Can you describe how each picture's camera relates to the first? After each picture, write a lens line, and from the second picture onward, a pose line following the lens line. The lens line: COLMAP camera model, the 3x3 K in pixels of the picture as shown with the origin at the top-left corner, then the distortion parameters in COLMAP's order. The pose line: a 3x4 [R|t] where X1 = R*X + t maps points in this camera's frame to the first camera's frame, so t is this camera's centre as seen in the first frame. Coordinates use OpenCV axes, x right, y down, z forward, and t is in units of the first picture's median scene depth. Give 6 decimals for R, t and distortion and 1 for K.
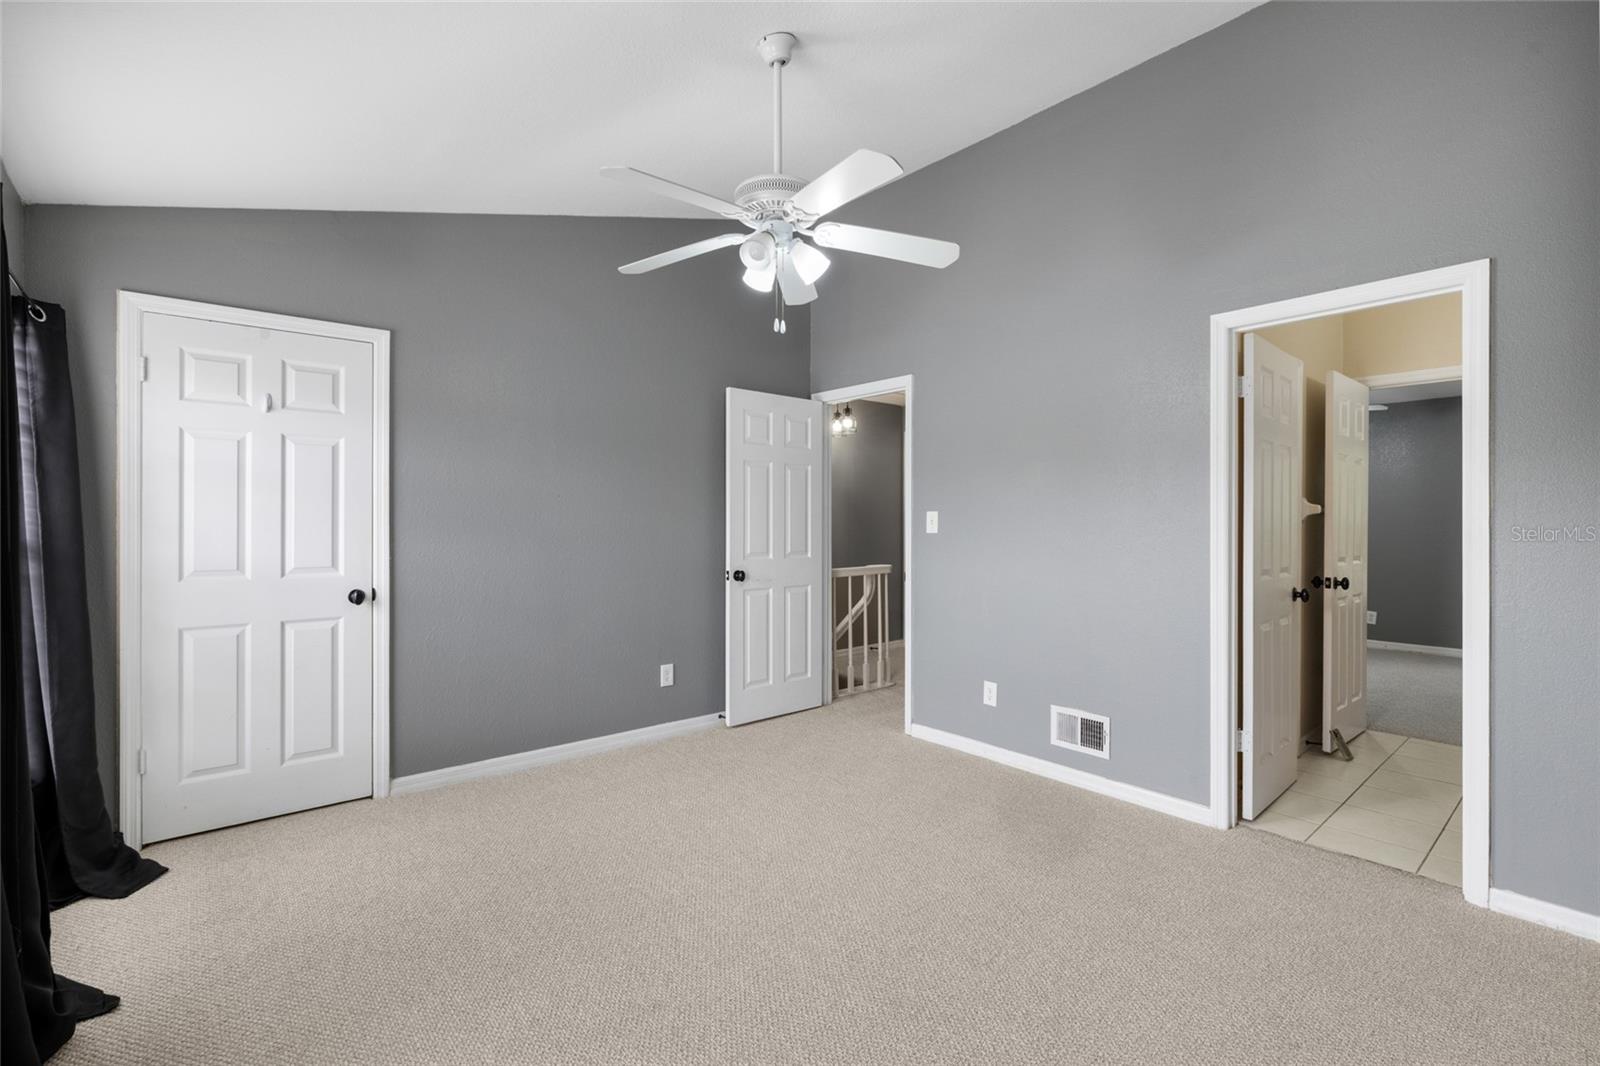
lens RADIAL K [[724.2, 0, 798.5], [0, 724.2, 527.0], [0, 0, 1]] dist [0.005172, 0.000053]
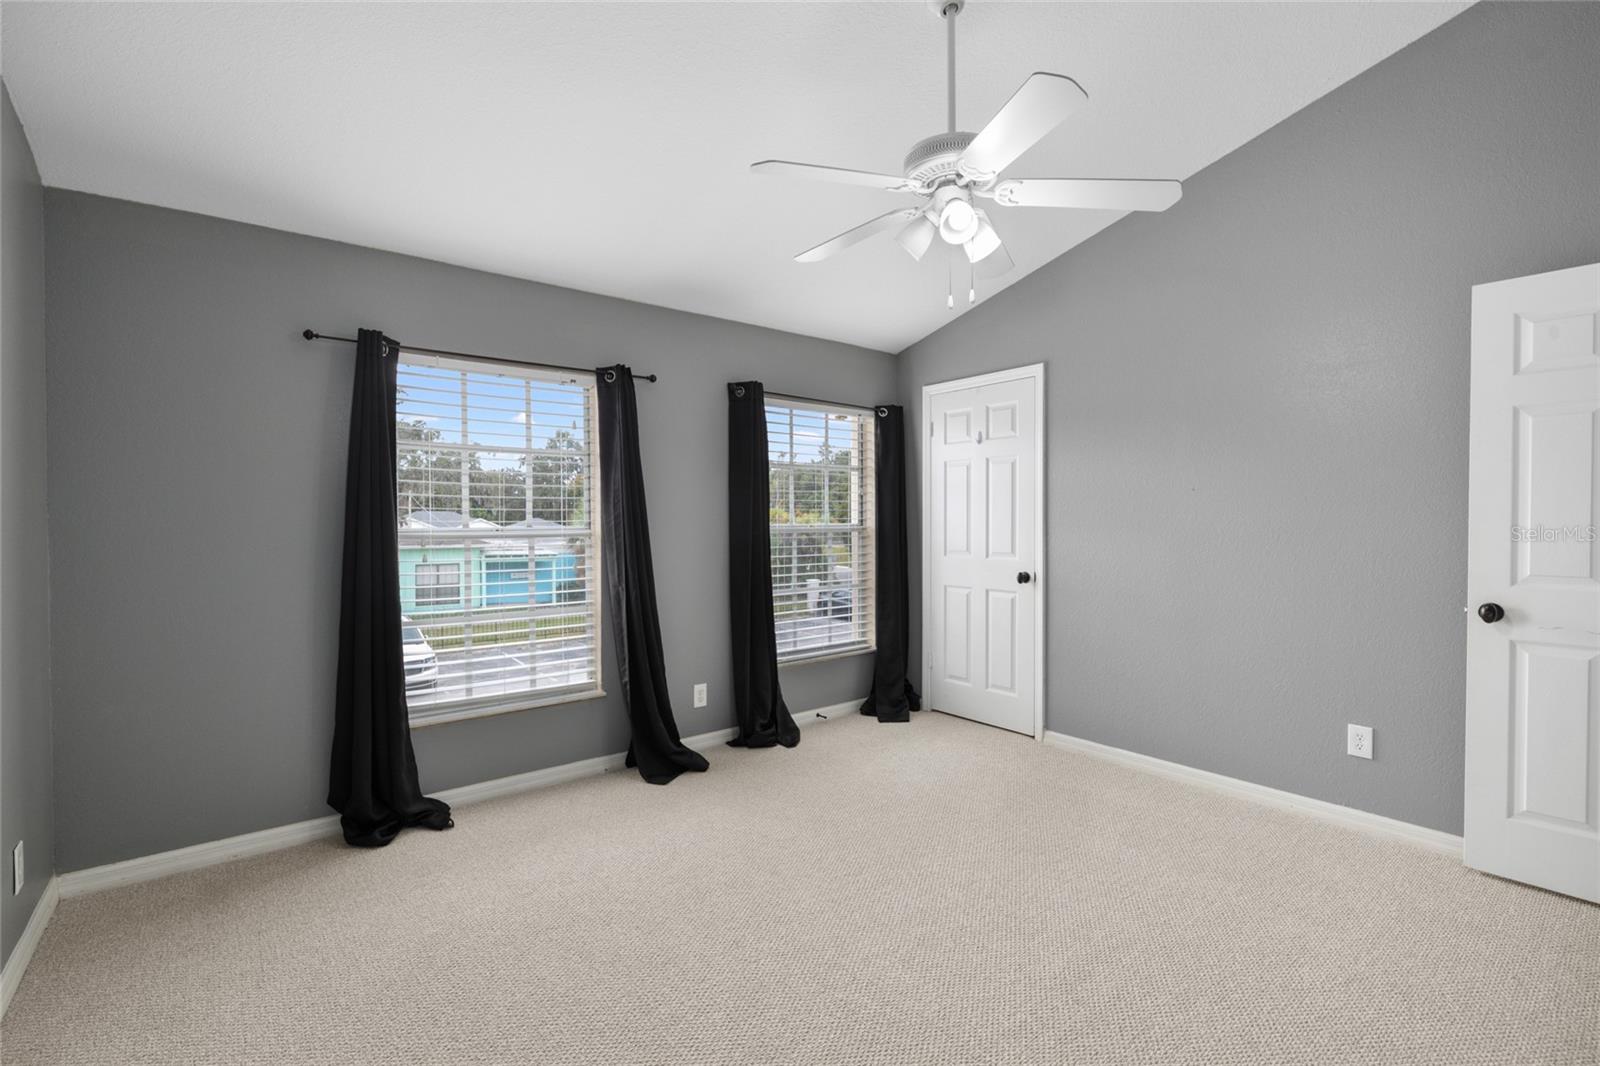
lens RADIAL K [[724.2, 0, 801.2], [0, 724.2, 537.1], [0, 0, 1]] dist [0.005172, 0.000053]
pose [[-0.035848, 0.023658, -0.999077, 0.698084], [-0.005233, 0.999702, 0.023860, -0.004324], [0.999344, 0.006084, -0.035714, 0.659505]]
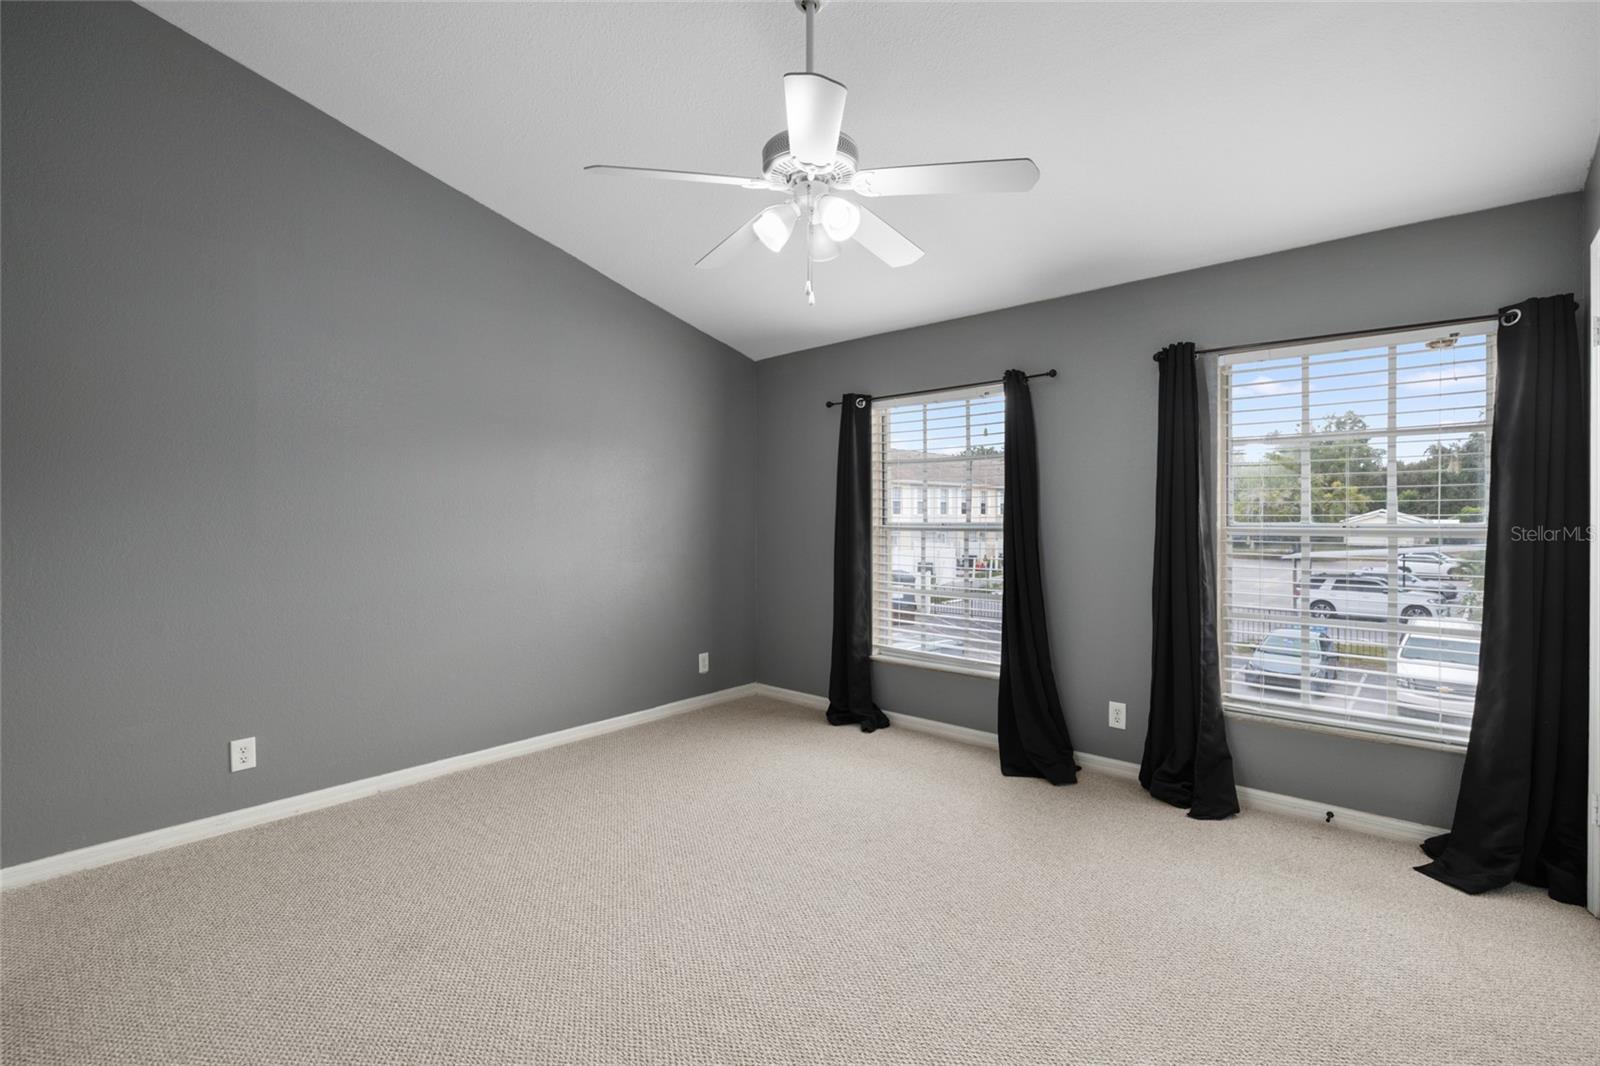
lens RADIAL K [[665.6, 0, 803.6], [0, 665.6, 520.2], [0, 0, 1]] dist [-0.004007, -0.000278]
pose [[-0.985172, 0.003122, -0.171541, 0.095439], [0.000428, 0.999876, 0.015740, -0.013751], [0.171569, 0.015433, -0.985051, 1.368765]]
